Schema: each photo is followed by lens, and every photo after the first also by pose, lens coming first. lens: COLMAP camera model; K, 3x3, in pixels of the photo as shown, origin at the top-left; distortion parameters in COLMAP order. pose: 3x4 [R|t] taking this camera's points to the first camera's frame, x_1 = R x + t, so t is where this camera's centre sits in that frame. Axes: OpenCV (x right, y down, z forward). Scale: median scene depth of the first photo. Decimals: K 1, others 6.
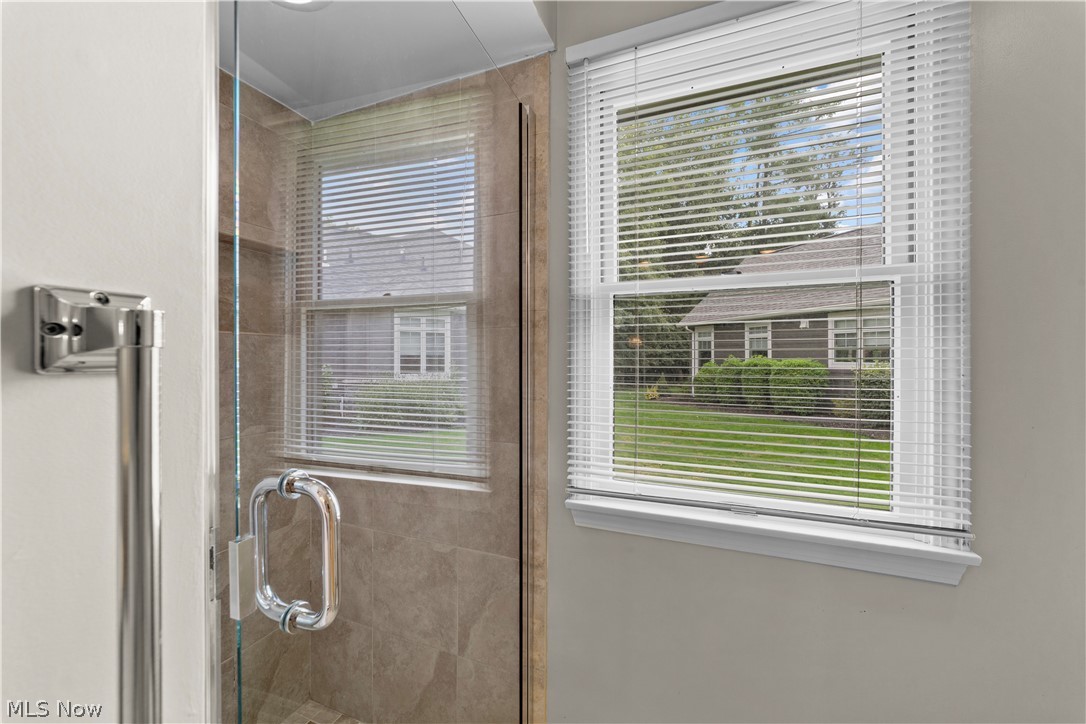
lens RADIAL K [[413.2, 0, 539.8], [0, 413.2, 367.4], [0, 0, 1]] dist [-0.006019, 0.003918]
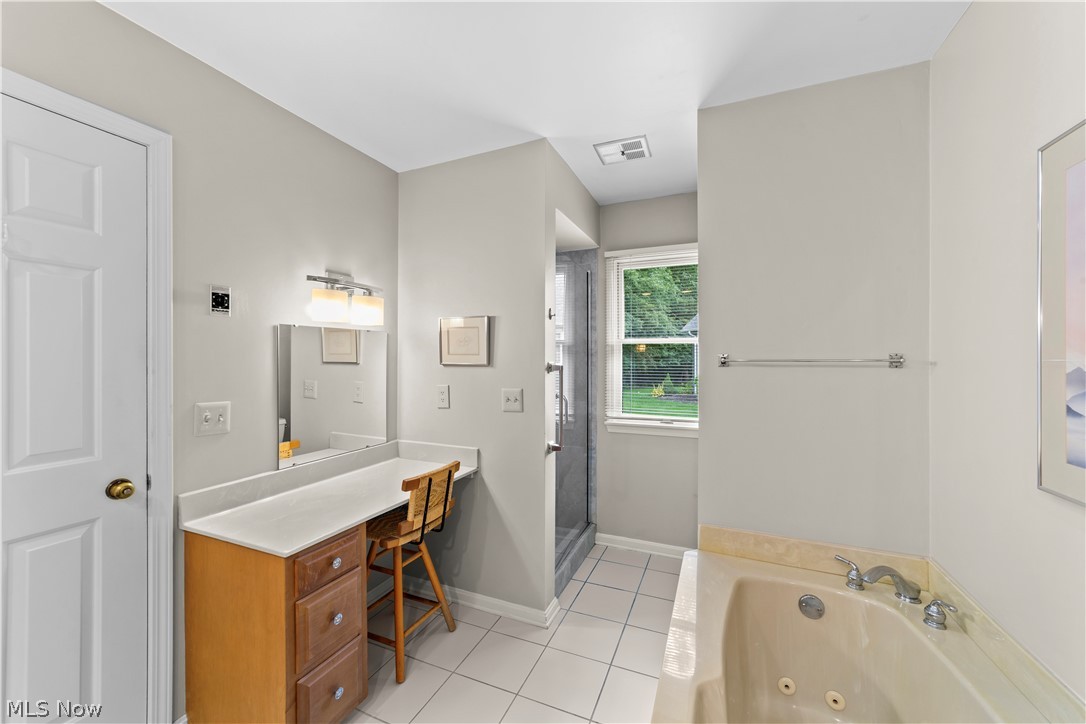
lens RADIAL K [[413.2, 0, 549.4], [0, 413.2, 359.9], [0, 0, 1]] dist [-0.006019, 0.003918]
pose [[0.999305, -0.002067, -0.037230, -0.180163], [0.002059, 0.999998, -0.000266, -0.072572], [0.037231, 0.000189, 0.999307, -1.577009]]
